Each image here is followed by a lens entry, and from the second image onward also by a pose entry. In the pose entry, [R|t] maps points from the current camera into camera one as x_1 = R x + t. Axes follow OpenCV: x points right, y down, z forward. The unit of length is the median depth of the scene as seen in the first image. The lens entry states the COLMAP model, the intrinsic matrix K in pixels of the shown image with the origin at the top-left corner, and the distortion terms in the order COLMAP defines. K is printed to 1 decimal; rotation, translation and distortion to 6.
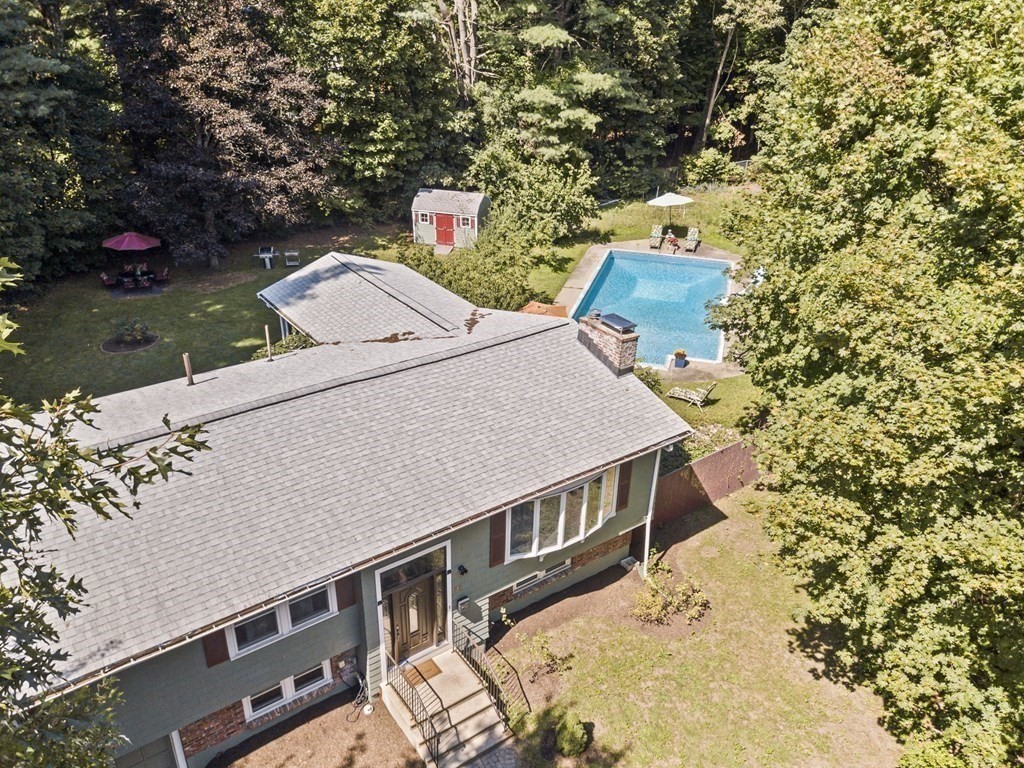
lens RADIAL K [[807.9, 0, 512.0], [0, 807.9, 384.0], [0, 0, 1]] dist [0.002636, -0.001504]
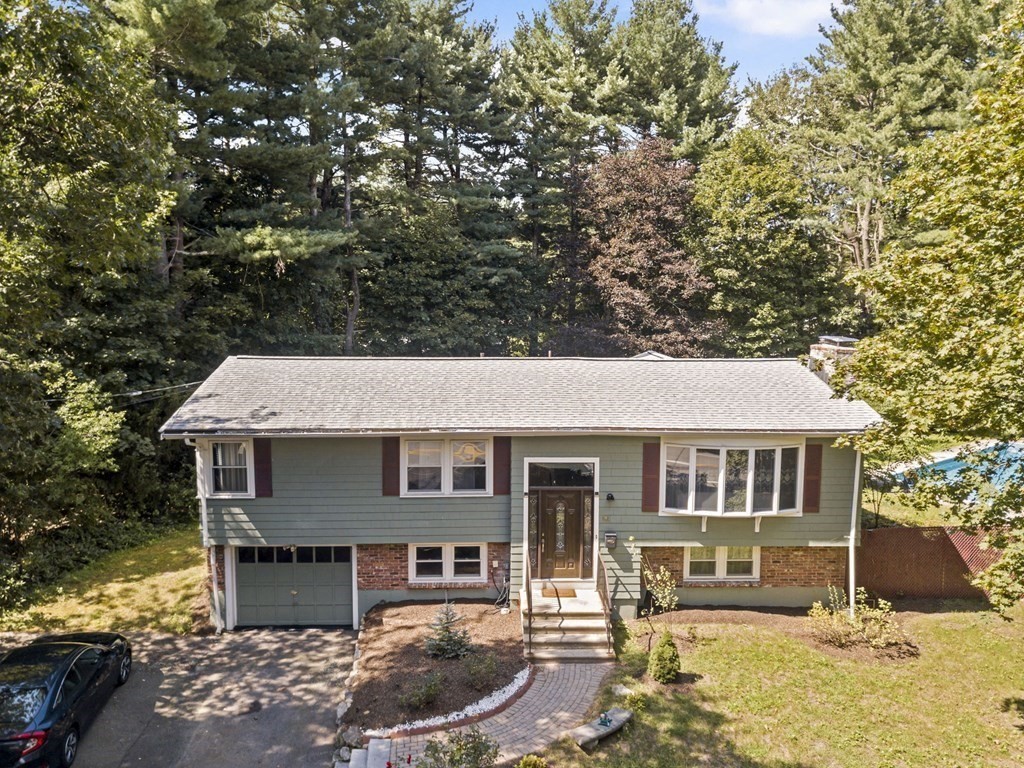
lens RADIAL K [[807.9, 0, 512.0], [0, 807.9, 384.0], [0, 0, 1]] dist [0.002636, -0.001504]
pose [[0.820107, 0.037158, -0.571002, 0.221860], [-0.259833, 0.913259, -0.313758, 0.234550], [0.509814, 0.405680, 0.758626, 0.030513]]
